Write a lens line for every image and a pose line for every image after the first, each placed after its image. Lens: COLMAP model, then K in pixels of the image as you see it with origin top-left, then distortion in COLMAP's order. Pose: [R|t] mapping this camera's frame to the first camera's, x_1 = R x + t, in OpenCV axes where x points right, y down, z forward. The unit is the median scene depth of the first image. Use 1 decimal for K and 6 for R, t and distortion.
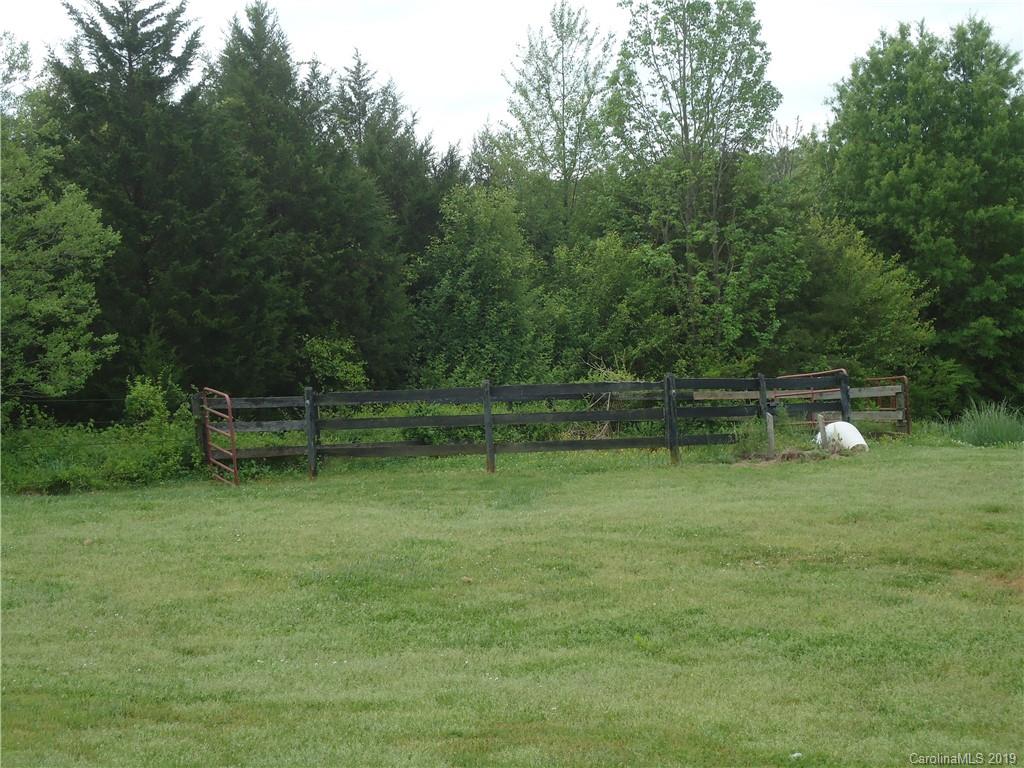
lens RADIAL K [[1572.0, 0, 511.0], [0, 1572.0, 382.9], [0, 0, 1]] dist [0.157157, 0.000000]
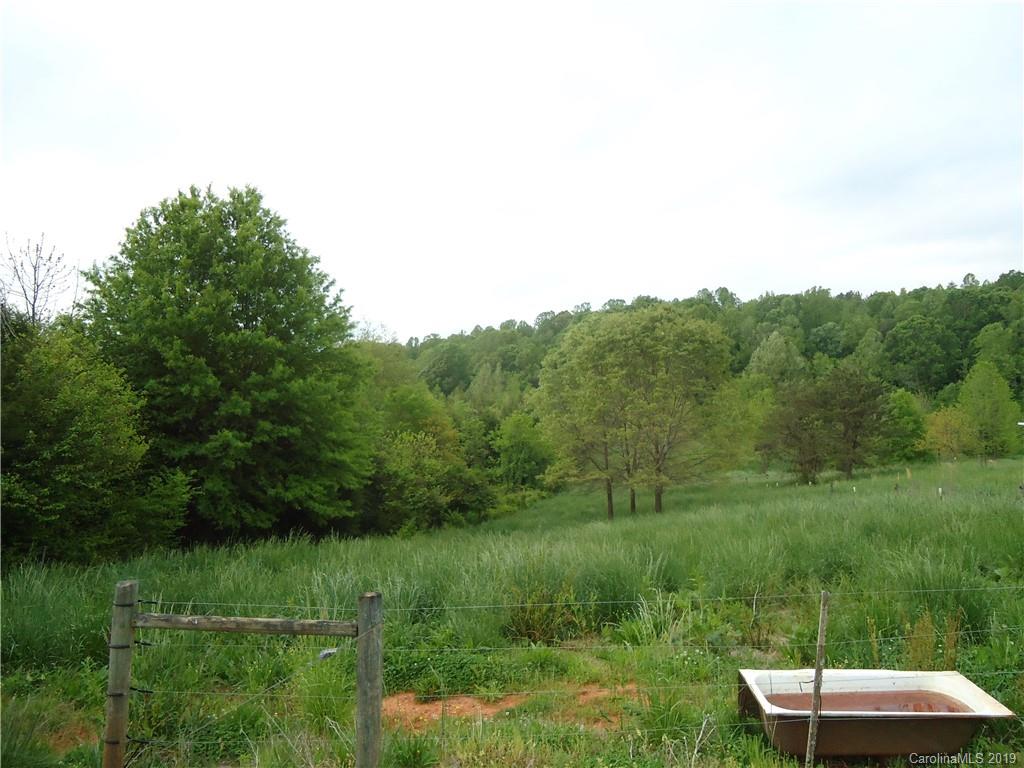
lens RADIAL K [[743.6, 0, 505.7], [0, 743.6, 387.0], [0, 0, 1]] dist [0.001623, 0.001362]
pose [[0.910269, 0.012546, 0.413828, 0.256022], [0.030426, 0.994811, -0.097084, -0.015743], [-0.412899, 0.100964, 0.905164, 0.463632]]
